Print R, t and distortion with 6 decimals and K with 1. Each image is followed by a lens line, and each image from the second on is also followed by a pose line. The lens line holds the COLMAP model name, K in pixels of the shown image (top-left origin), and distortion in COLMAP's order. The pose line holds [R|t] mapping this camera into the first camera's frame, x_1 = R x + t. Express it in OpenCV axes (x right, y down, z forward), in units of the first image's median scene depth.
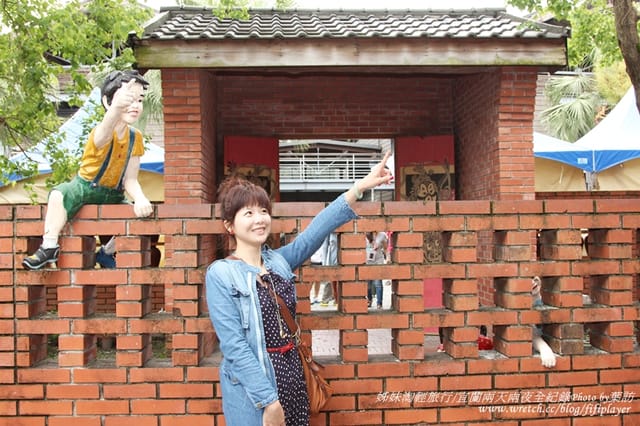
lens RADIAL K [[688.1, 0, 320.0], [0, 688.1, 213.0], [0, 0, 1]] dist [-0.119930, 0.003965]
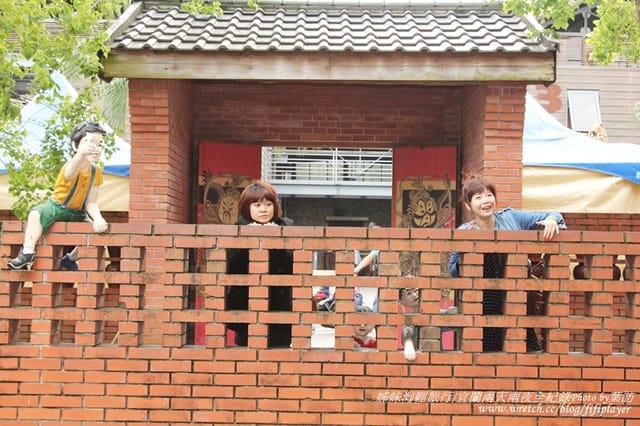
lens RADIAL K [[1045.0, 0, 320.0], [0, 1045.0, 213.0], [0, 0, 1]] dist [-0.002421, 0.003587]
pose [[0.997637, 0.028450, -0.062538, 0.153497], [-0.029226, 0.999506, -0.011529, -0.010818], [0.062179, 0.013329, 0.997976, -0.522896]]
